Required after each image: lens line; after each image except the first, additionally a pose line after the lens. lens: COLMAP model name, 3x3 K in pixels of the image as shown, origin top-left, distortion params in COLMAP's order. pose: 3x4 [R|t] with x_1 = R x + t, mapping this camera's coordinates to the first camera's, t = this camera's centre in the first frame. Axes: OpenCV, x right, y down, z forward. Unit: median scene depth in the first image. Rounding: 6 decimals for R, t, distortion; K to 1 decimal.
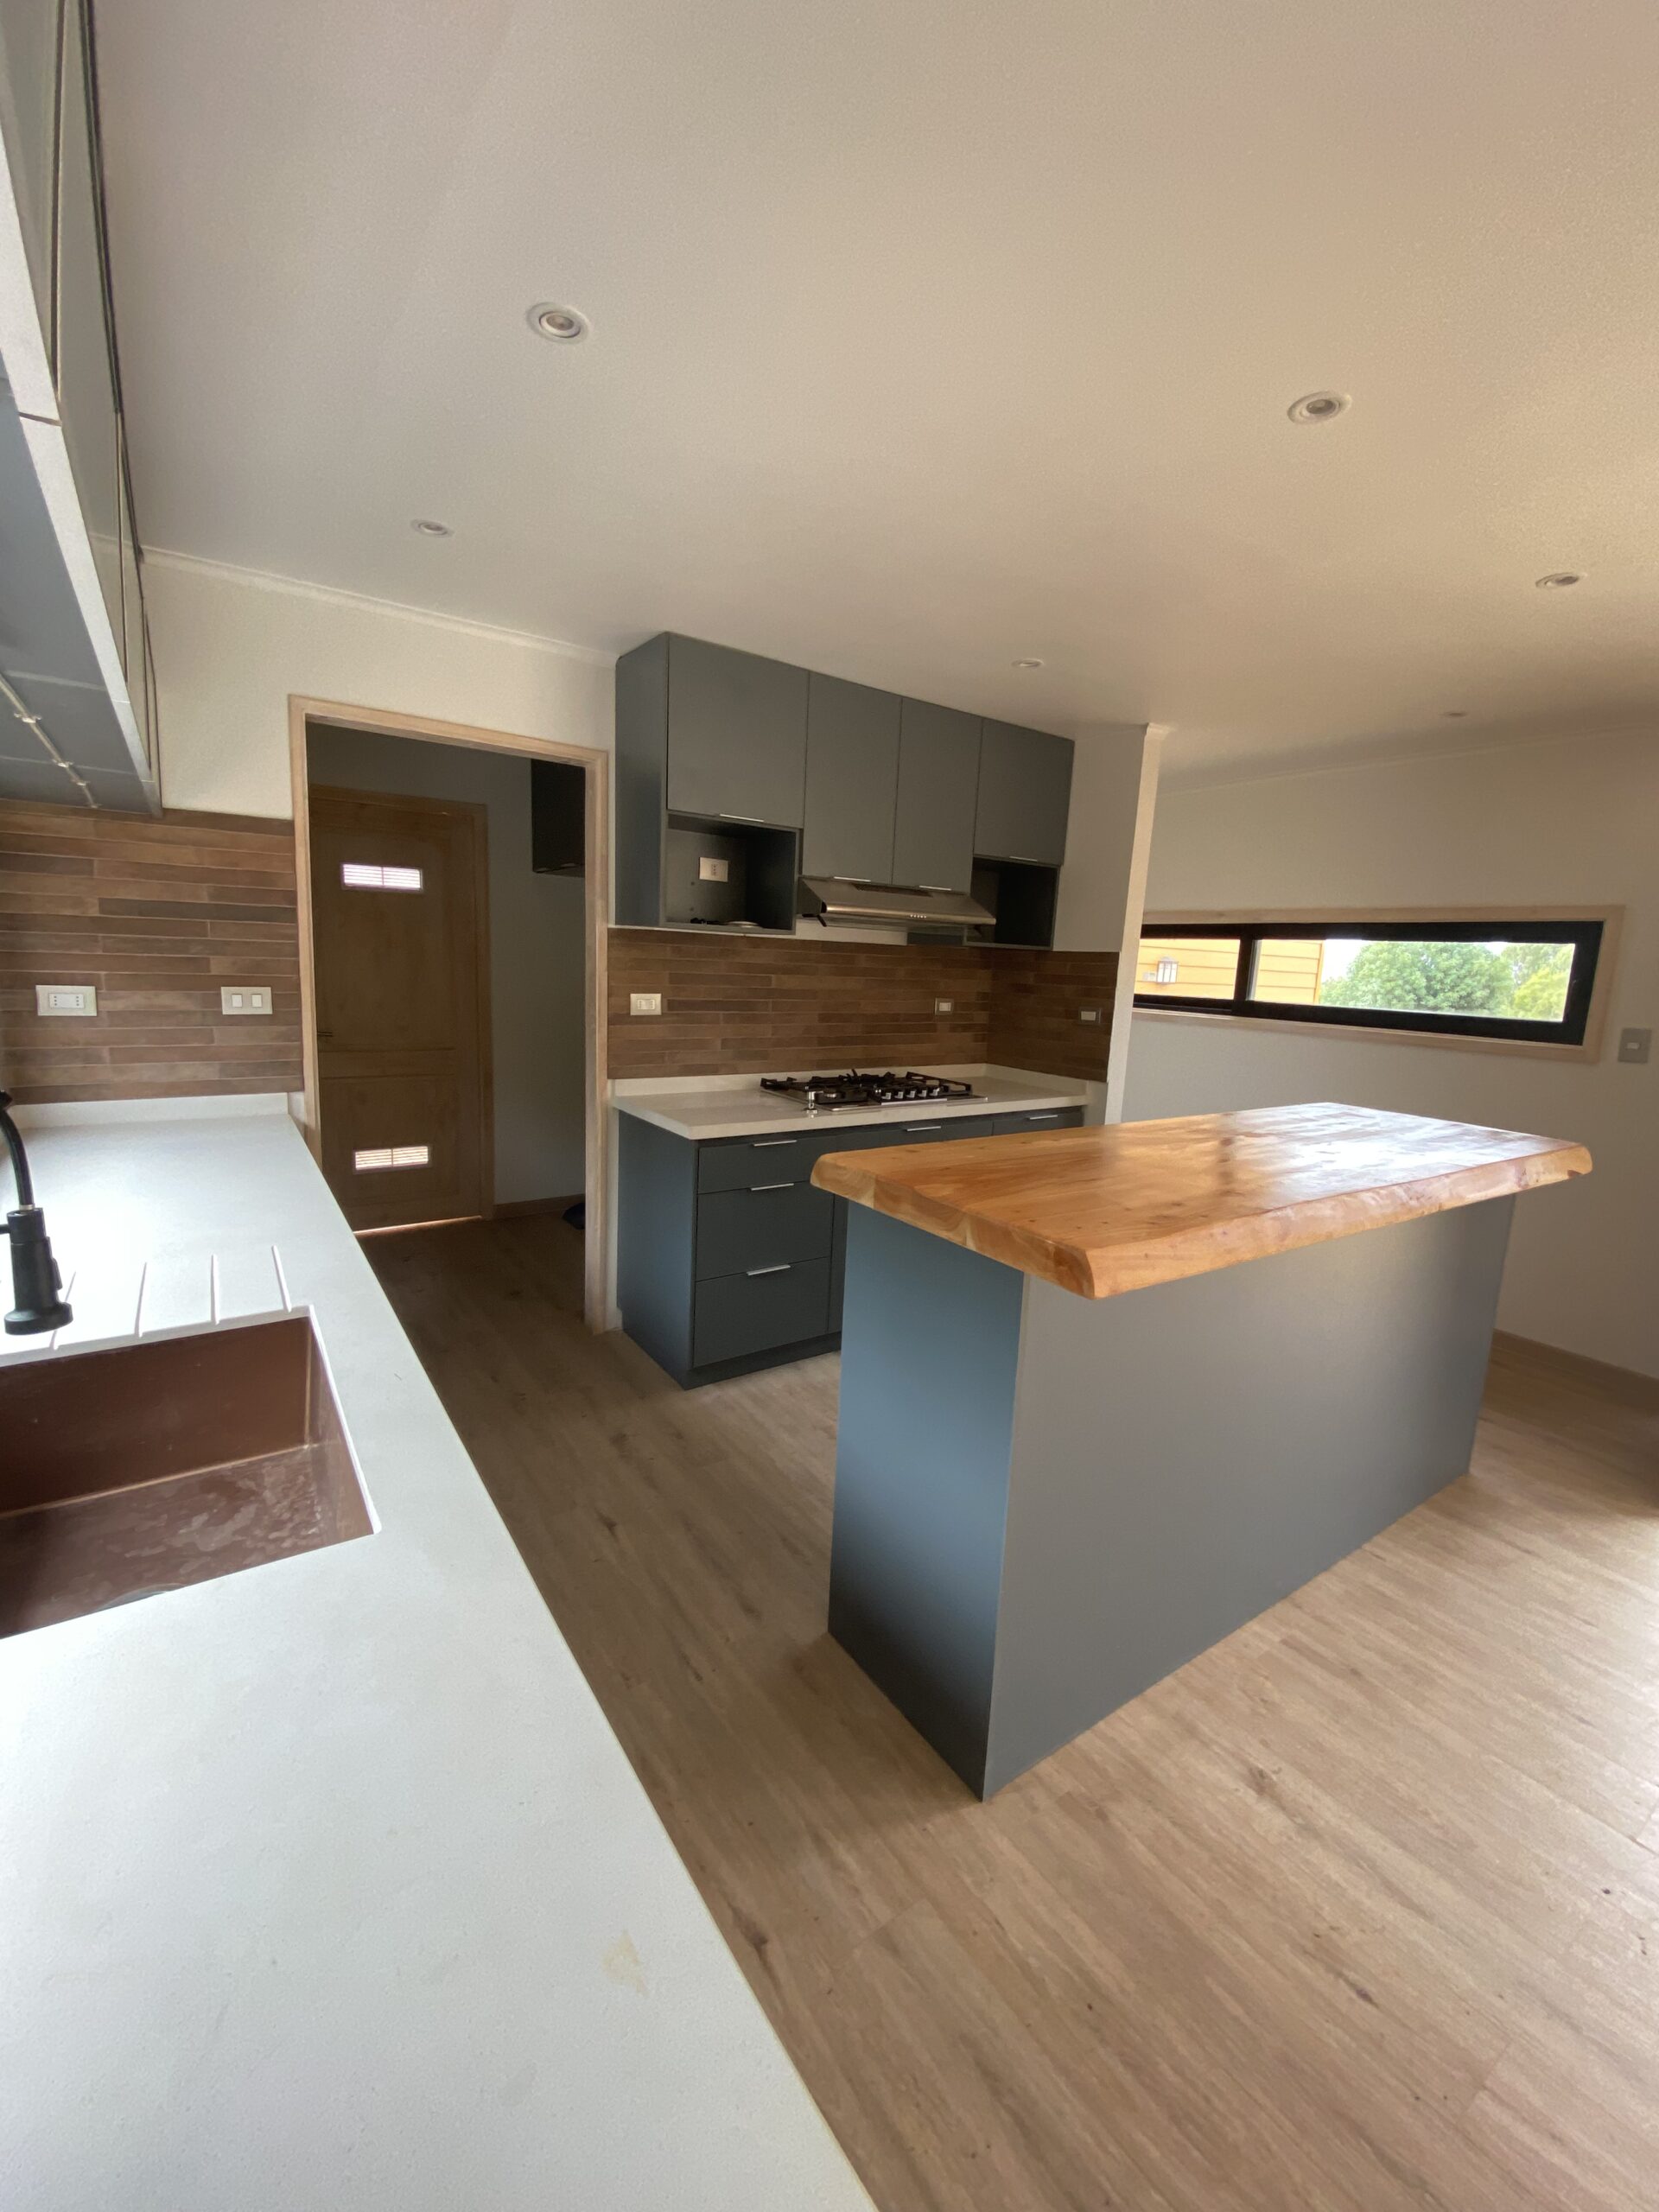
lens RADIAL K [[895.3, 0, 821.8], [0, 895.3, 1108.7], [0, 0, 1]] dist [0.008925, -0.012597]
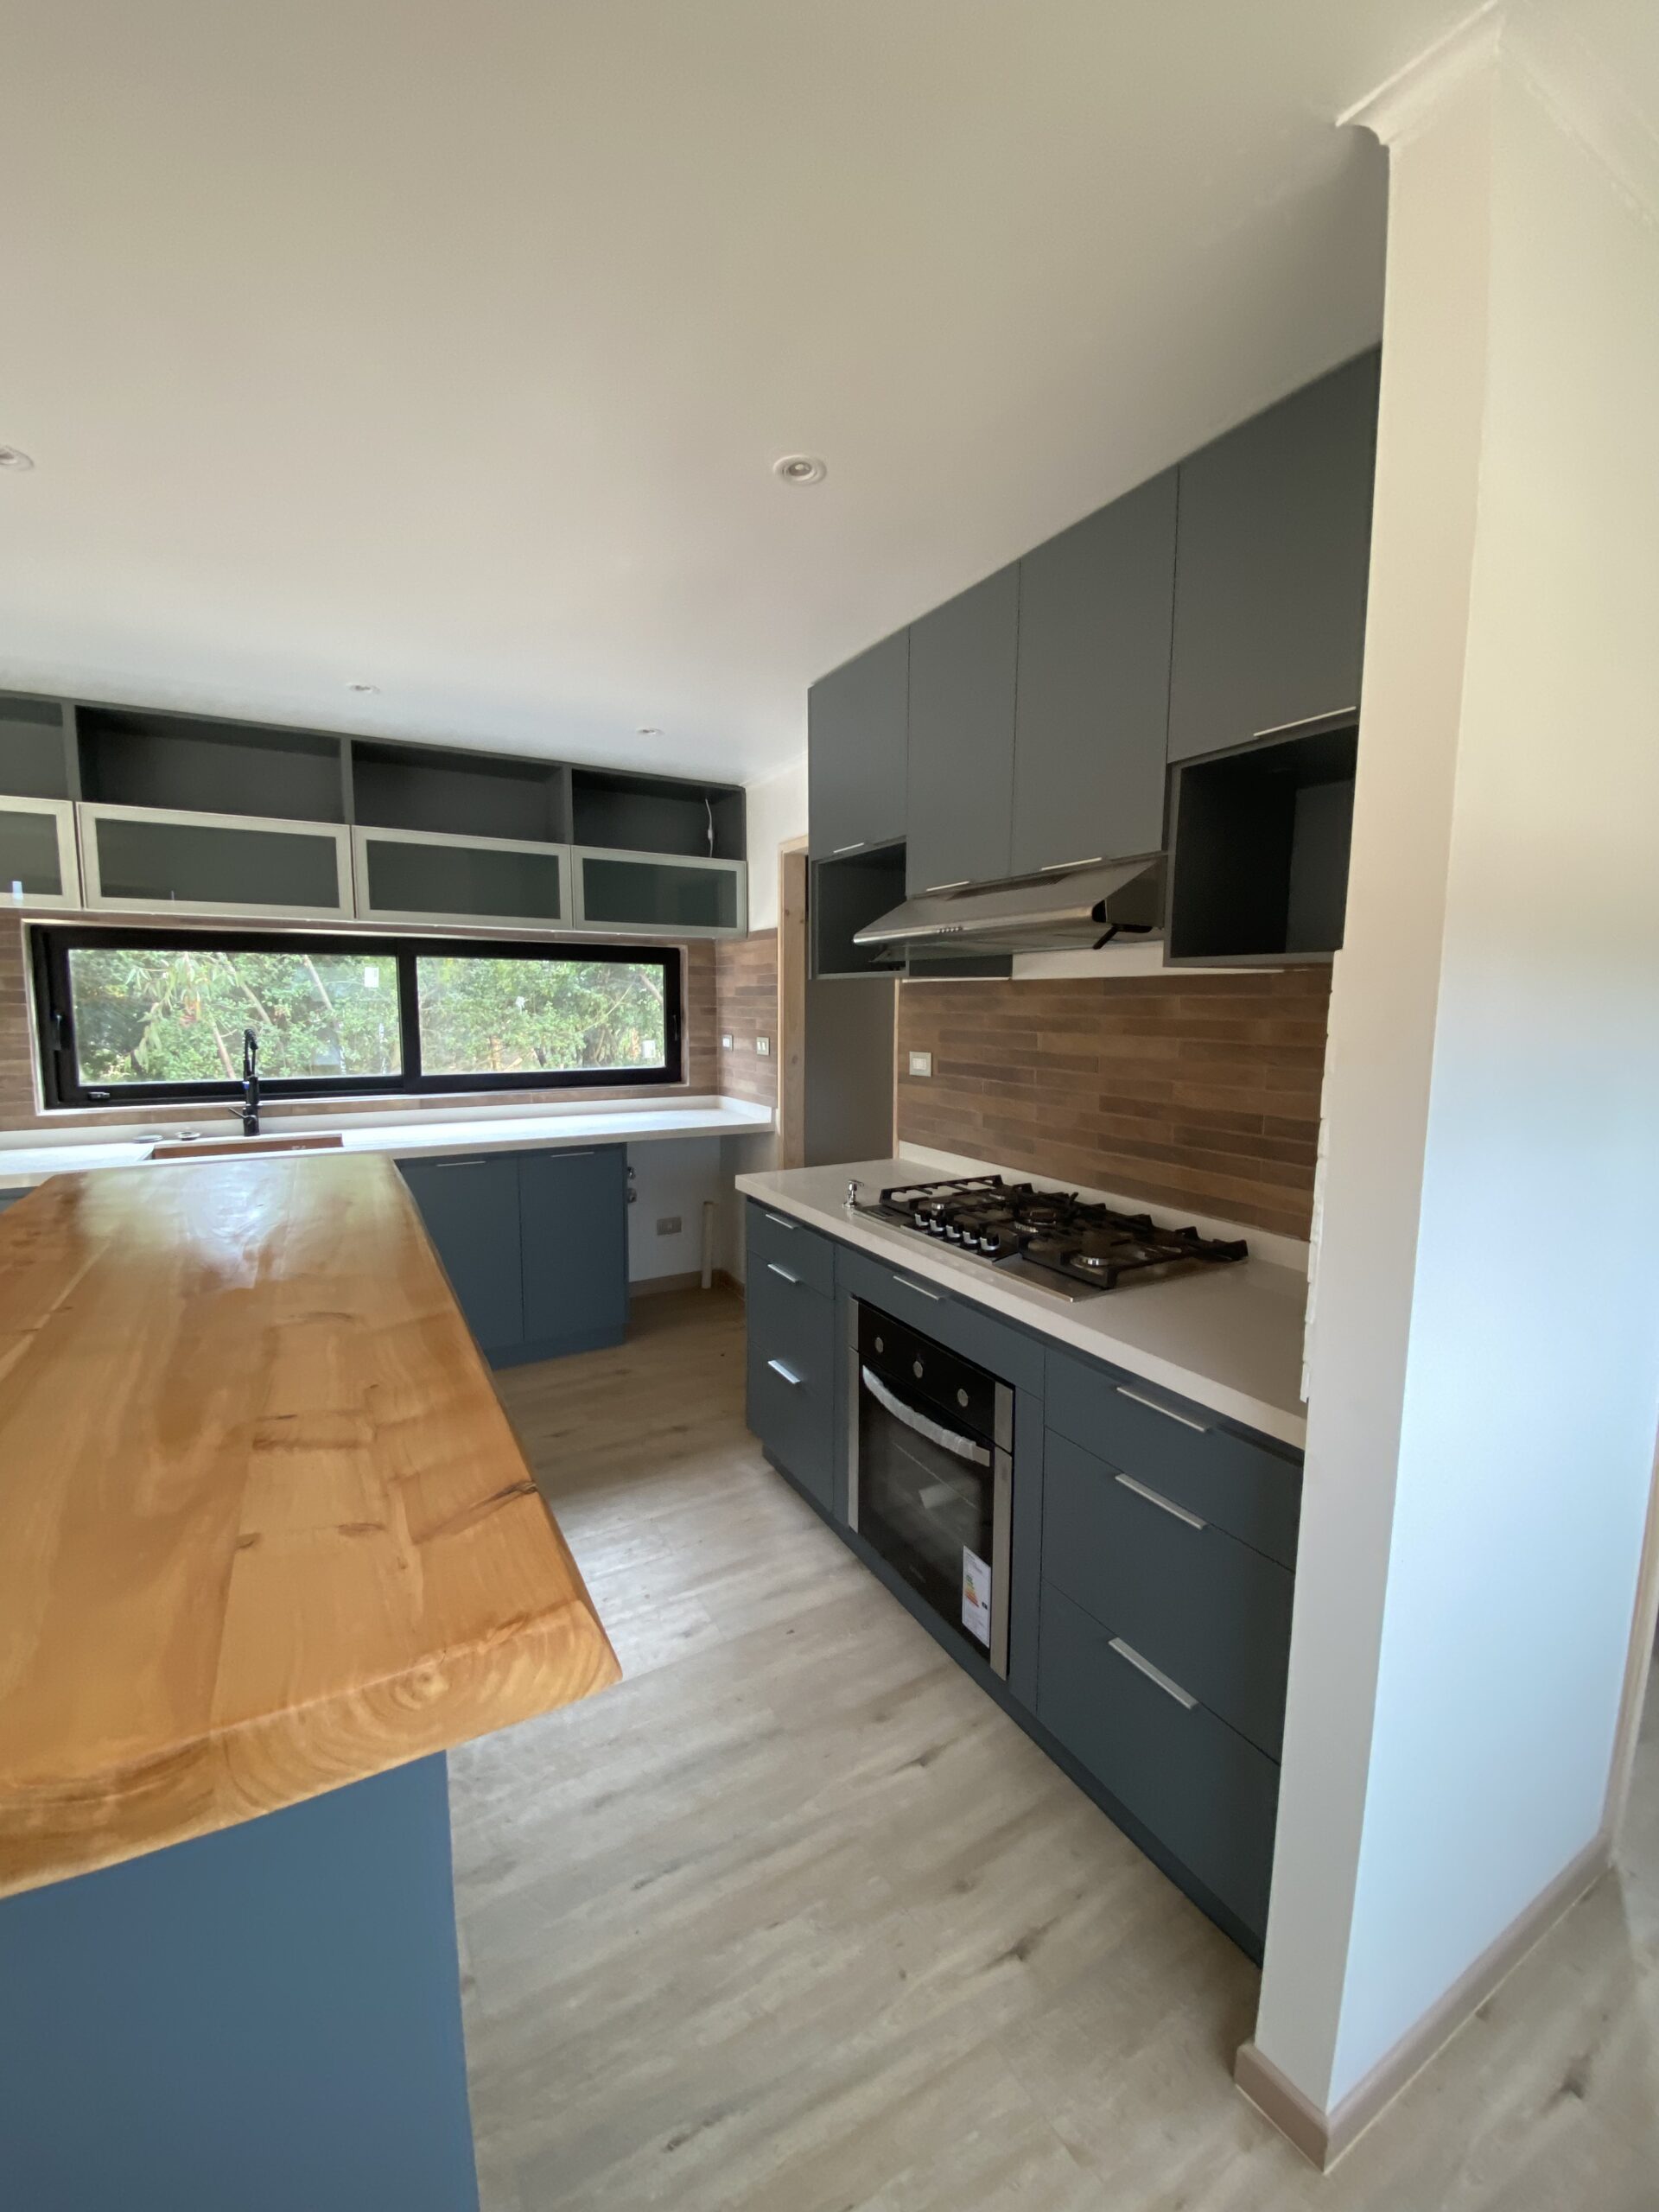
lens RADIAL K [[895.3, 0, 818.0], [0, 895.3, 1099.5], [0, 0, 1]] dist [0.008925, -0.012597]
pose [[-0.104515, 0.067872, -0.992205, 0.698722], [-0.170170, 0.981735, 0.085080, -0.138479], [0.979857, 0.177736, -0.091056, 0.973358]]
